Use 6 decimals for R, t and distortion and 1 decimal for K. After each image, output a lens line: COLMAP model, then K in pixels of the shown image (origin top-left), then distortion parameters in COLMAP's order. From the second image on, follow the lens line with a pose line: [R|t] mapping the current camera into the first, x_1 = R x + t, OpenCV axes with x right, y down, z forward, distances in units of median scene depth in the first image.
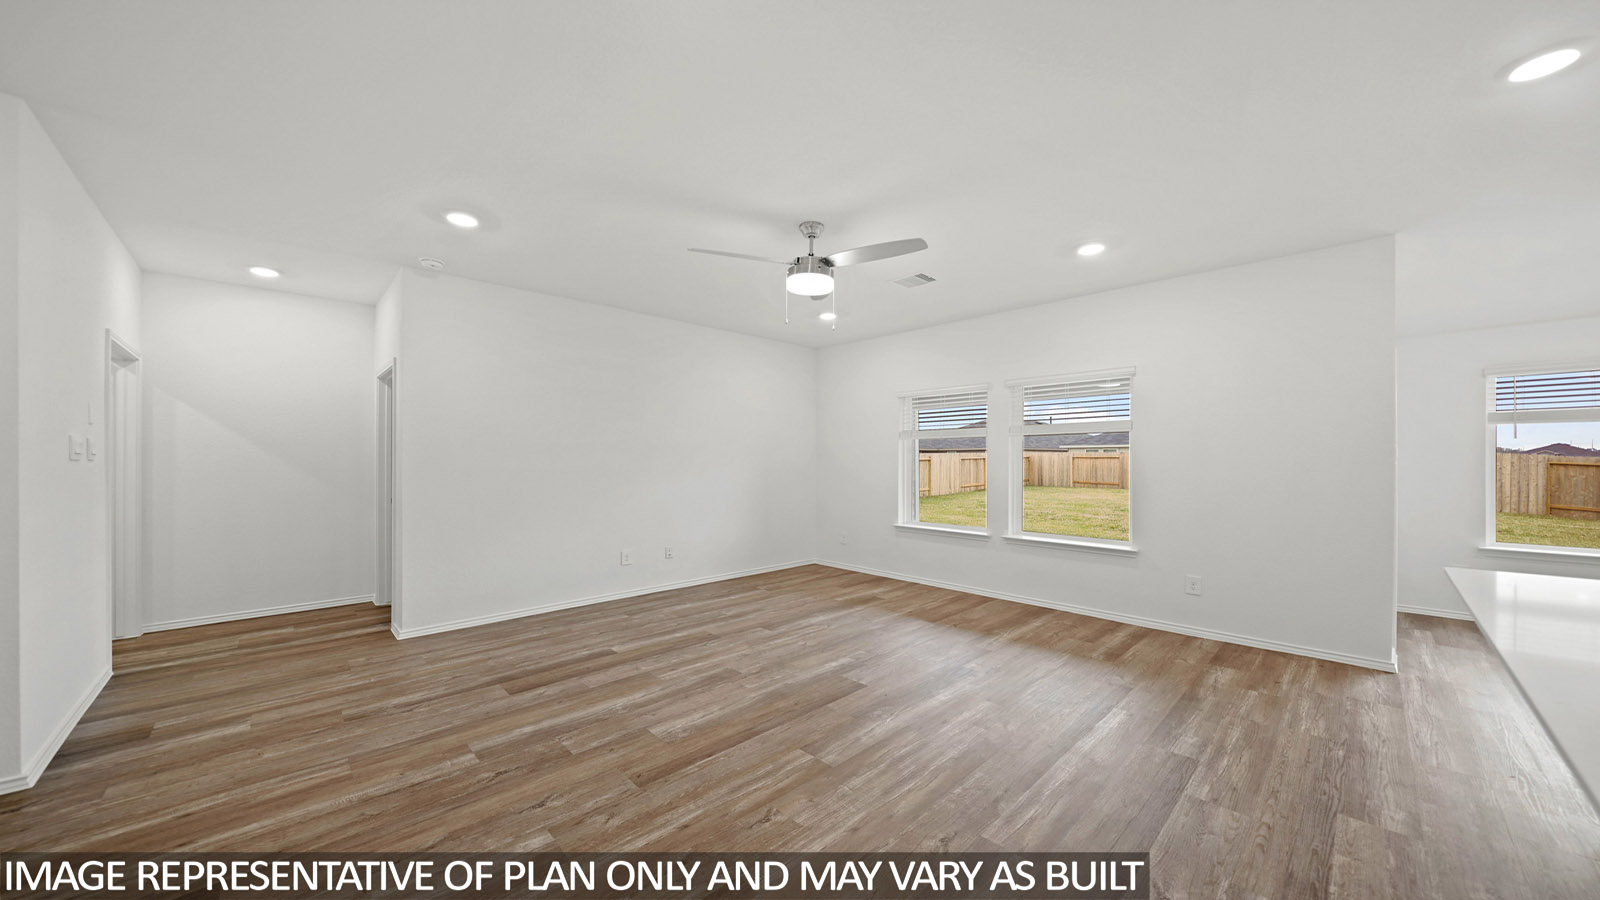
lens RADIAL K [[550.8, 0, 805.4], [0, 550.8, 454.8], [0, 0, 1]] dist [-0.002685, -0.000080]
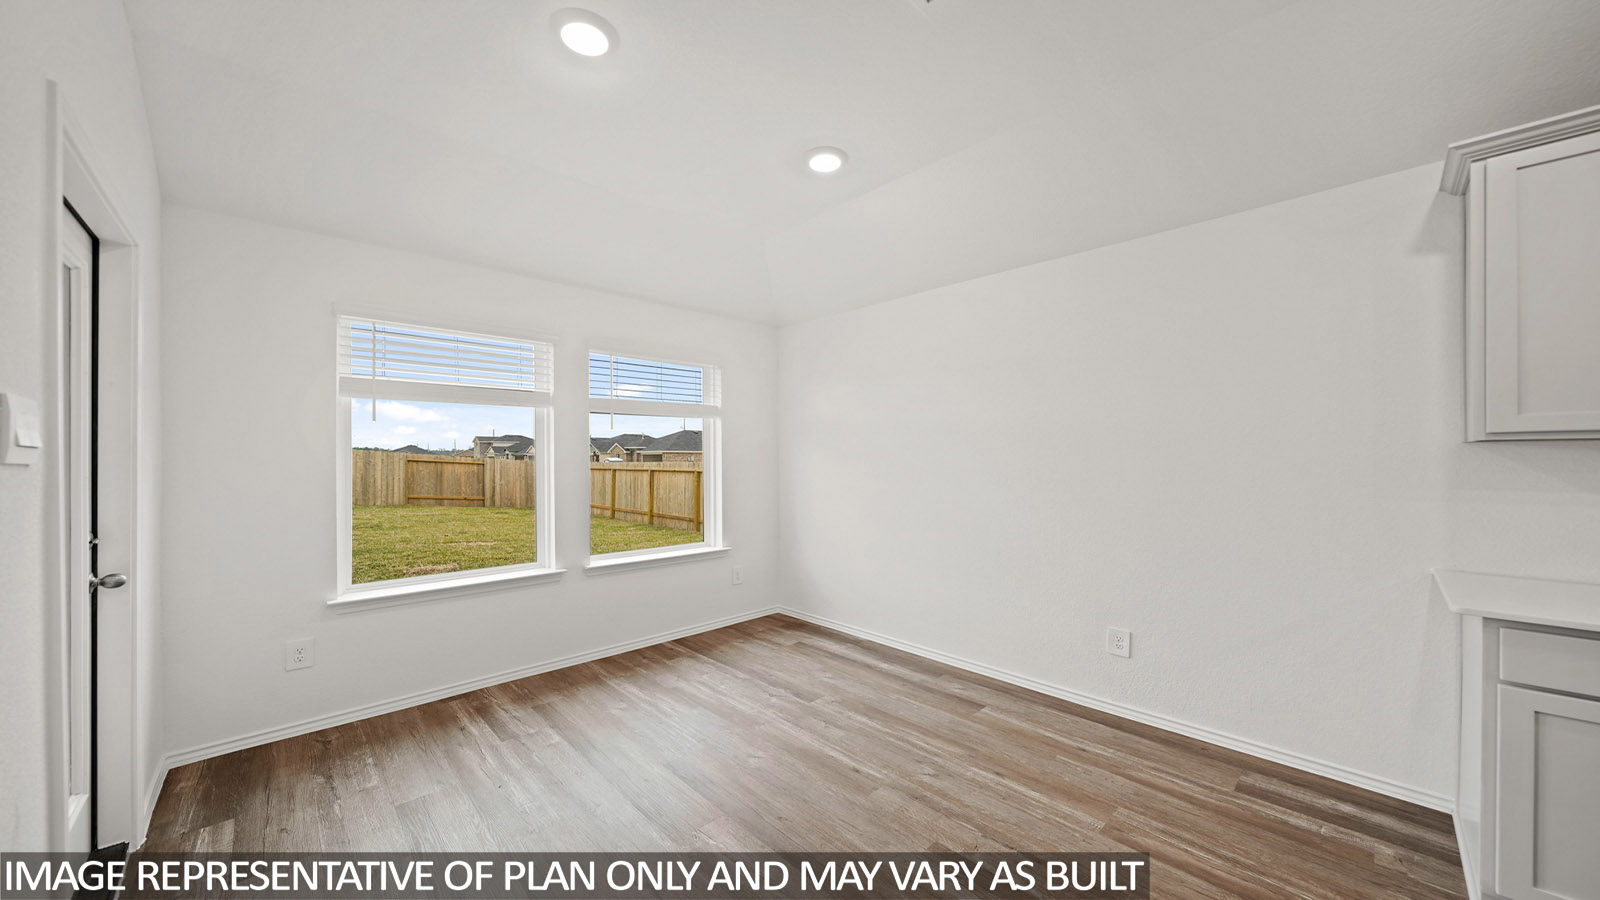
lens RADIAL K [[550.8, 0, 796.1], [0, 550.8, 460.2], [0, 0, 1]] dist [-0.002685, -0.000080]
pose [[0.017956, -0.006269, 0.999819, 0.760576], [-0.008146, 0.999946, 0.006416, 0.006635], [-0.999806, -0.008259, 0.017903, 0.570278]]
